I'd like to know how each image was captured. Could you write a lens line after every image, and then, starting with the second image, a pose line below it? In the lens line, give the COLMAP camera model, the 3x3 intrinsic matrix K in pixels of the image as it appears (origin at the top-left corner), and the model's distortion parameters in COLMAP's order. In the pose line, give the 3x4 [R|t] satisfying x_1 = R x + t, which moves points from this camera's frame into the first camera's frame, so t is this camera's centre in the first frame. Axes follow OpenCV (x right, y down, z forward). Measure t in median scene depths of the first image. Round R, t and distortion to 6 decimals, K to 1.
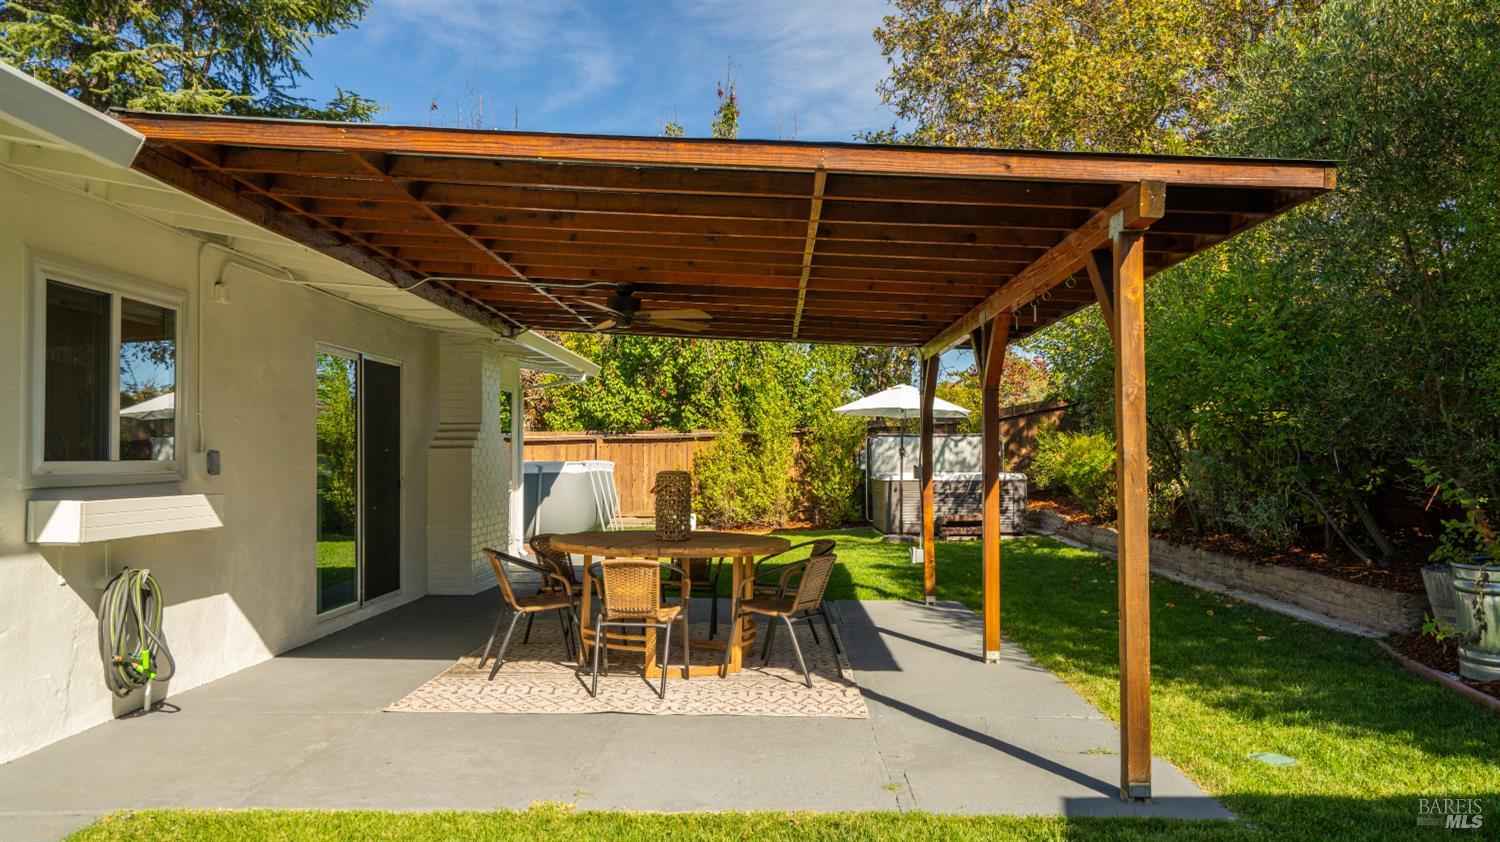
lens RADIAL K [[1099.3, 0, 735.9], [0, 1099.3, 428.3], [0, 0, 1]] dist [-0.003365, 0.019490]
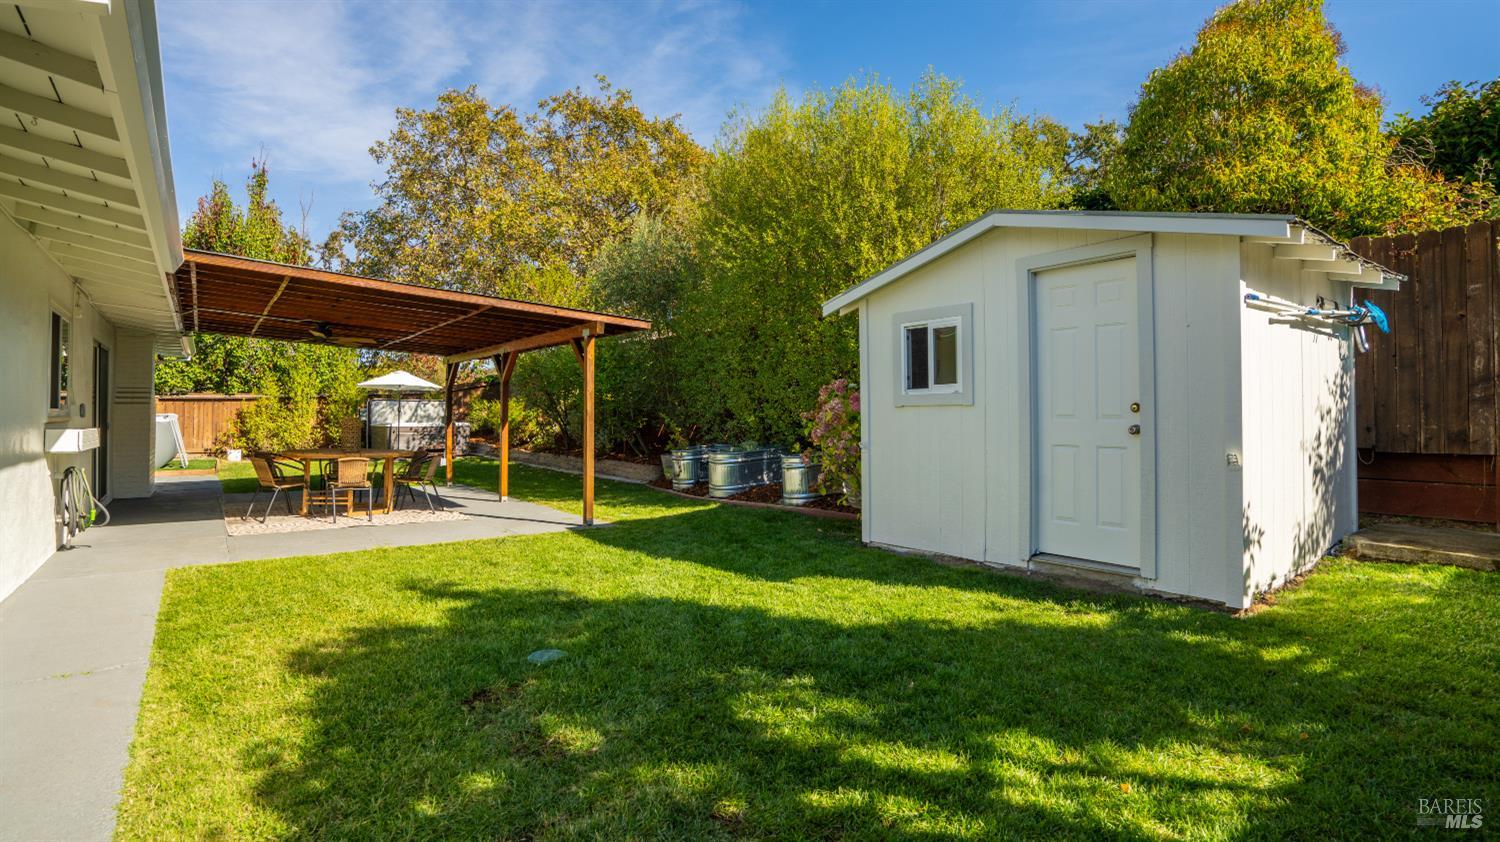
lens RADIAL K [[742.8, 0, 741.3], [0, 742.8, 413.8], [0, 0, 1]] dist [-0.034773, -0.000231]
pose [[0.770655, 0.007417, 0.637209, -0.171092], [-0.022519, 0.999625, 0.015599, -0.002254], [-0.636854, -0.026371, 0.770533, -0.231749]]
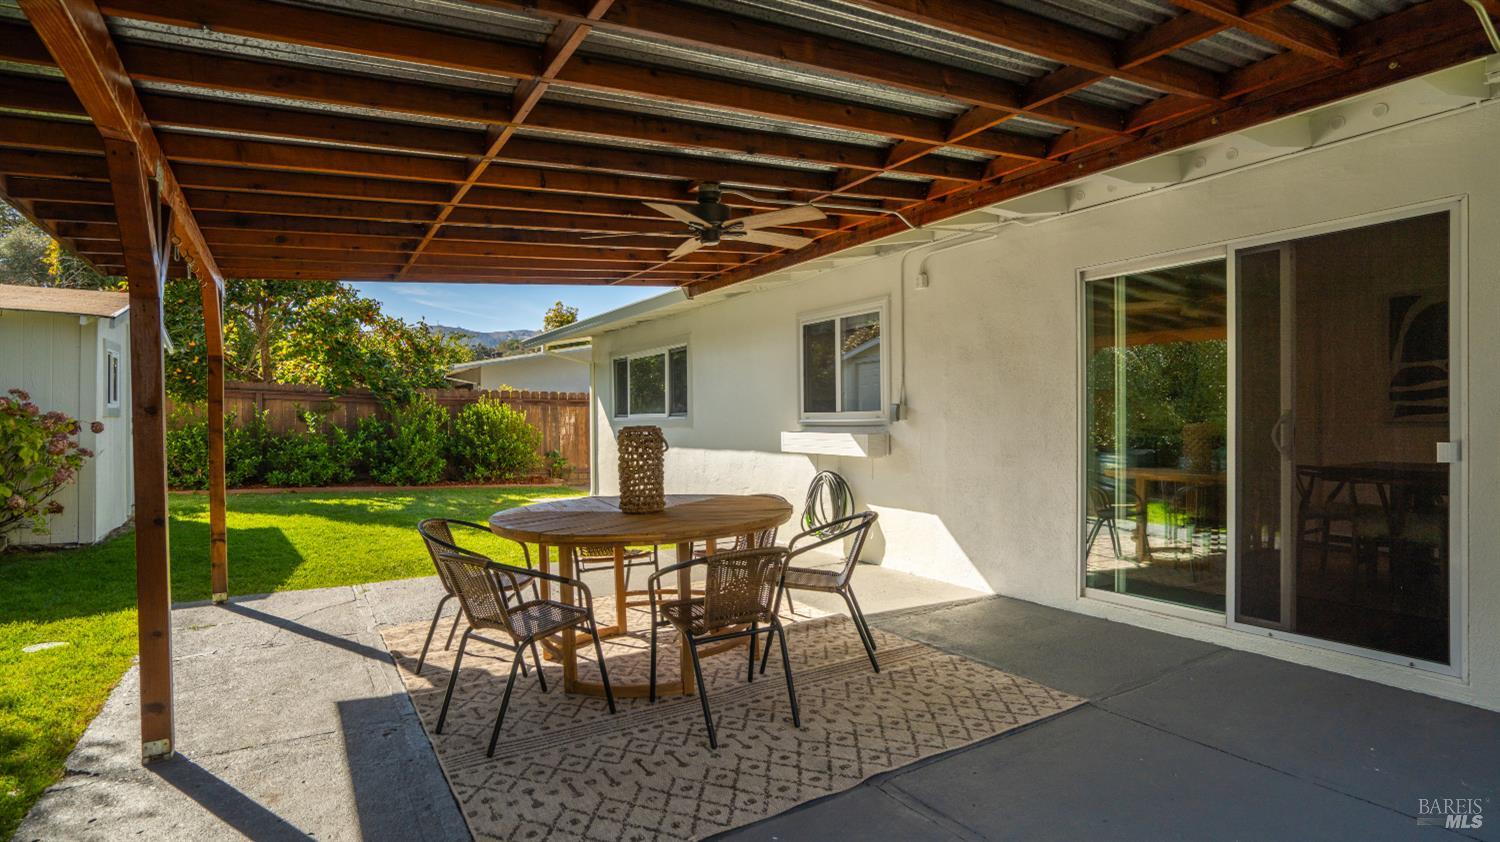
lens RADIAL K [[775.3, 0, 742.5], [0, 775.3, 422.9], [0, 0, 1]] dist [-0.028548, 0.014348]
pose [[-0.845296, 0.015714, -0.534067, 0.078267], [0.028234, 0.999485, -0.015281, 0.020320], [0.533551, -0.027996, -0.845304, 0.647303]]
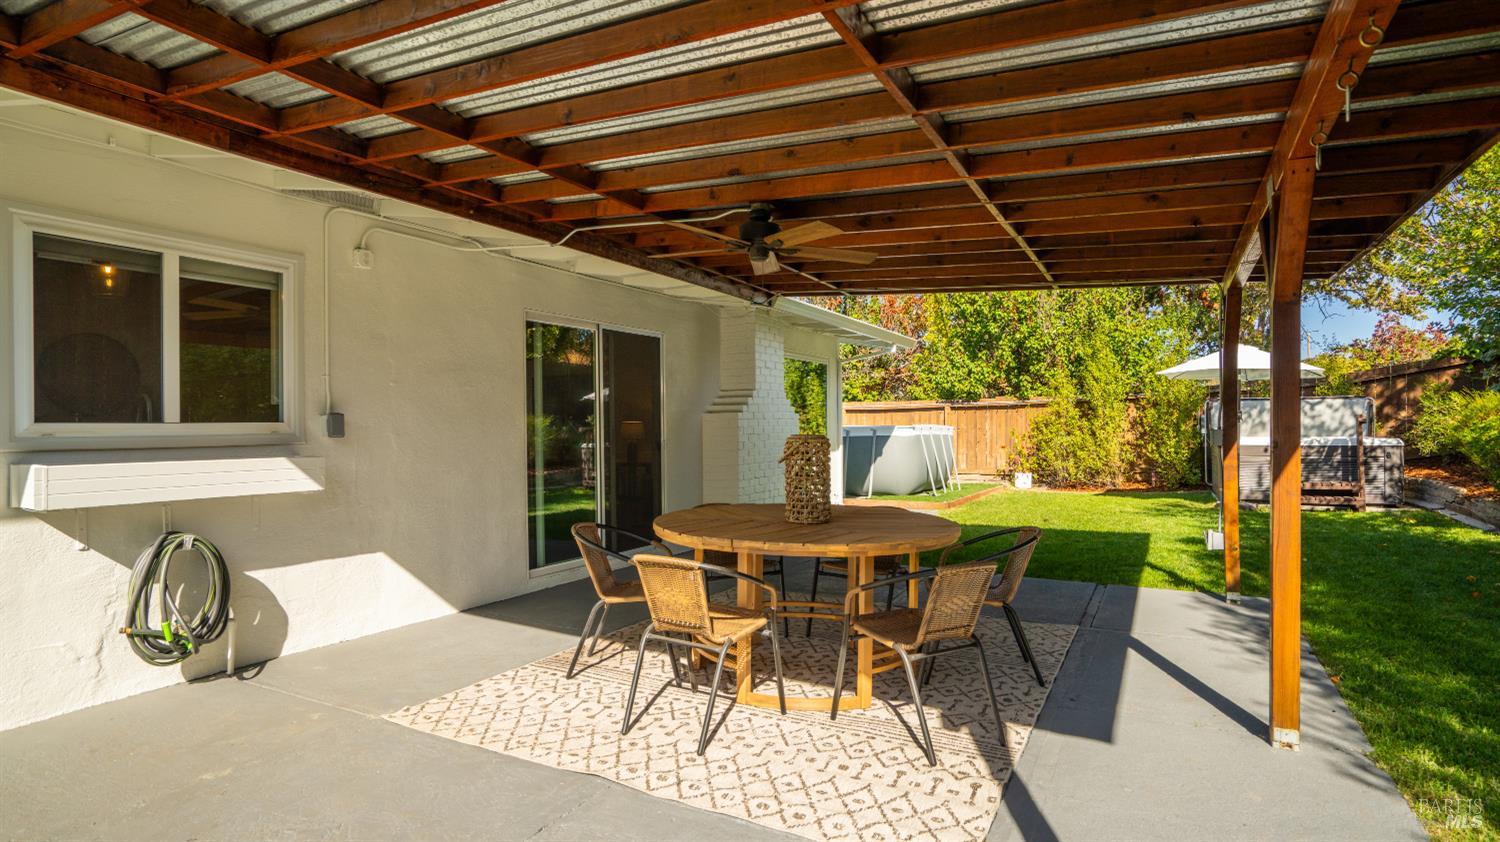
lens RADIAL K [[775.3, 0, 743.3], [0, 775.3, 424.8], [0, 0, 1]] dist [-0.028548, 0.014348]
pose [[0.892729, -0.001837, -0.450591, 0.065268], [0.014215, 0.999609, 0.024088, 0.007331], [0.450370, -0.027910, 0.892406, 0.203272]]
